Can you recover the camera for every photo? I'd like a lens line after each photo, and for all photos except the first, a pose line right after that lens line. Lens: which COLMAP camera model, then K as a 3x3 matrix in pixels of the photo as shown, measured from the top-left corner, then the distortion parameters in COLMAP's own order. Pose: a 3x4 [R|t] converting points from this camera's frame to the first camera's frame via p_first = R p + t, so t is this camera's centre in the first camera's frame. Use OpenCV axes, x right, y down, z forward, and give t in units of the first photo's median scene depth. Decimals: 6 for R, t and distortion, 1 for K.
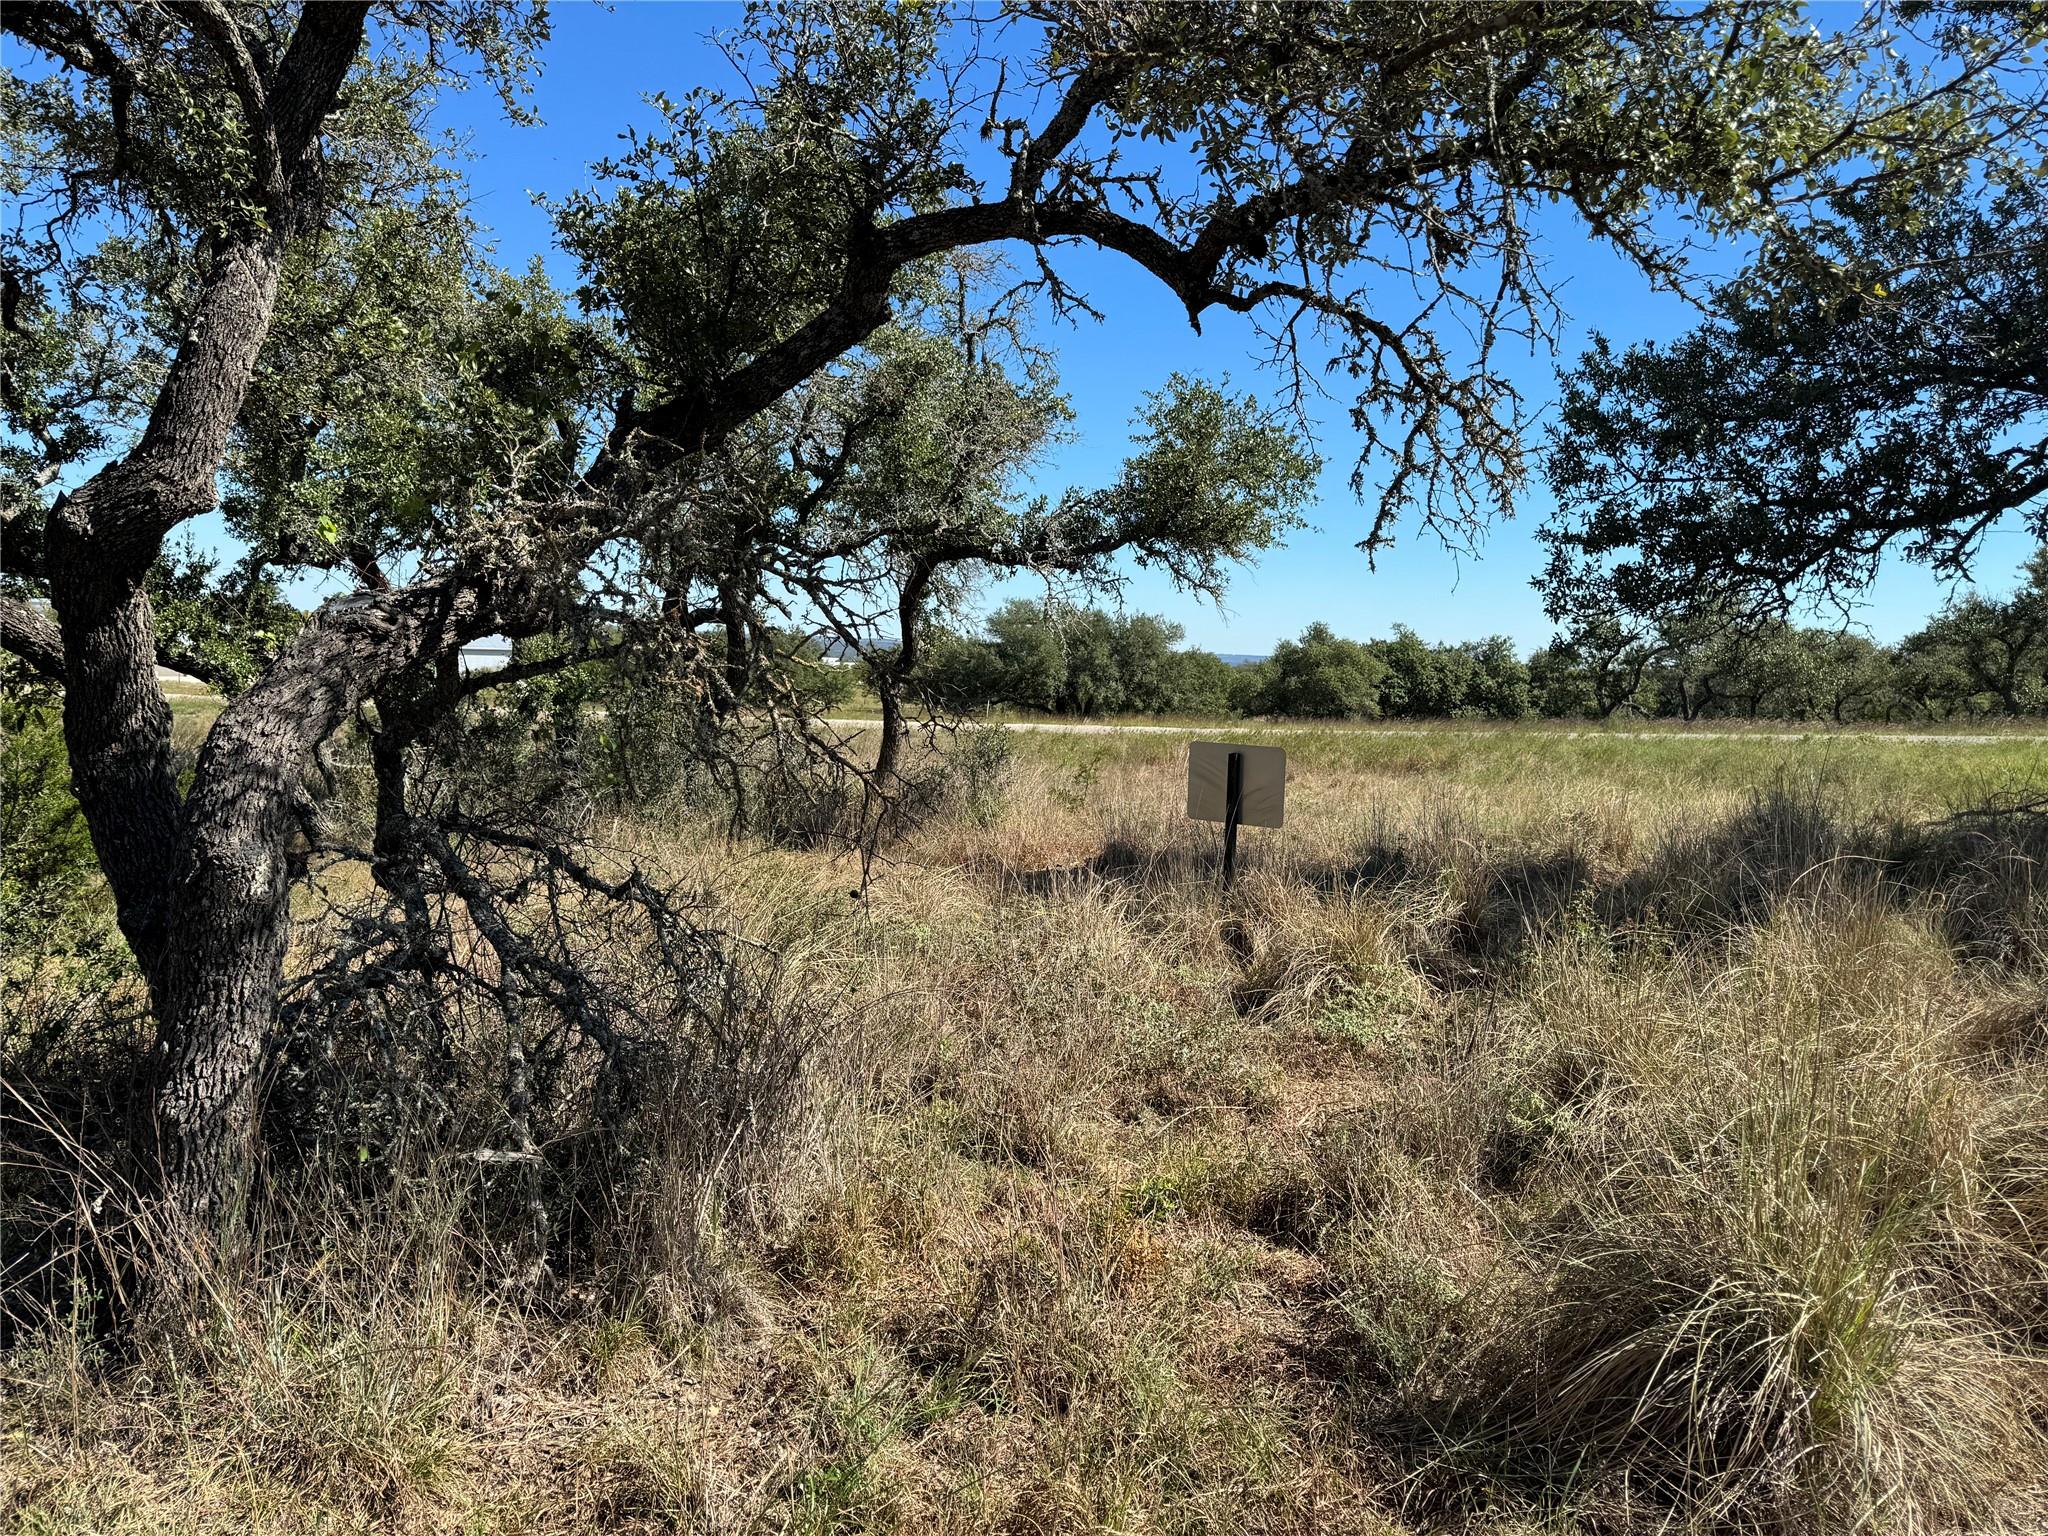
lens RADIAL K [[1436.1, 0, 1024.0], [0, 1436.1, 768.0], [0, 0, 1]] dist [0.249752, -0.366028]
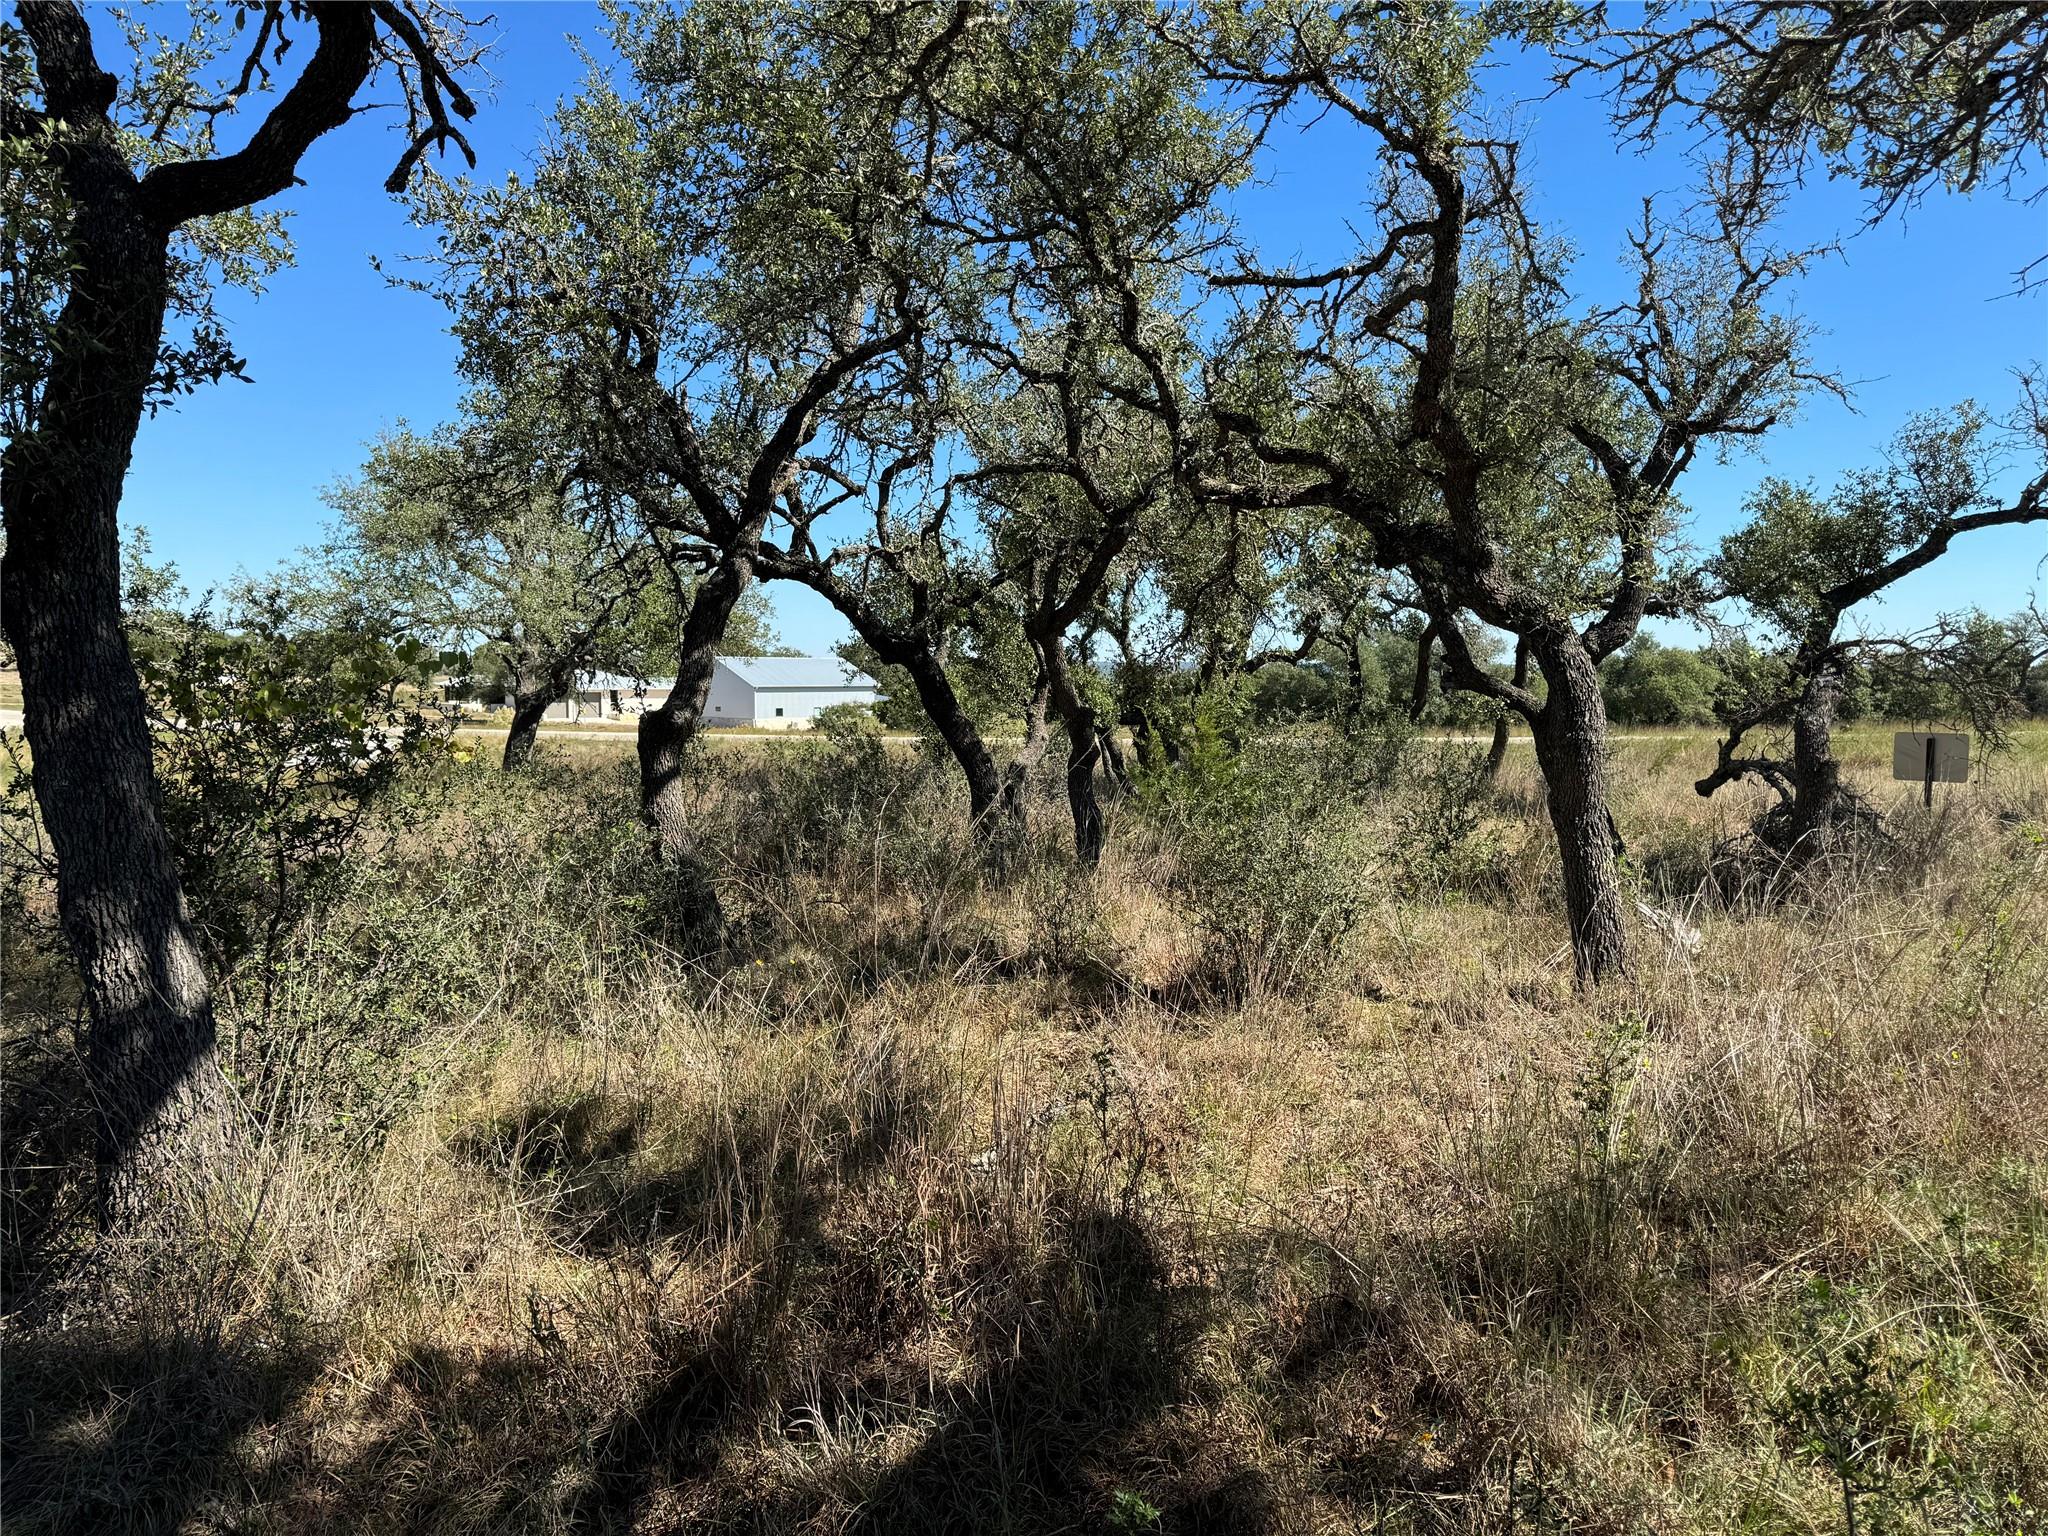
lens RADIAL K [[1460.5, 0, 1027.0], [0, 1460.5, 787.5], [0, 0, 1]] dist [0.050101, -0.061875]
pose [[0.985409, -0.021140, -0.168888, -0.118787], [0.020689, 0.999776, -0.004429, 0.006243], [0.168944, 0.000870, 0.985625, -0.165841]]
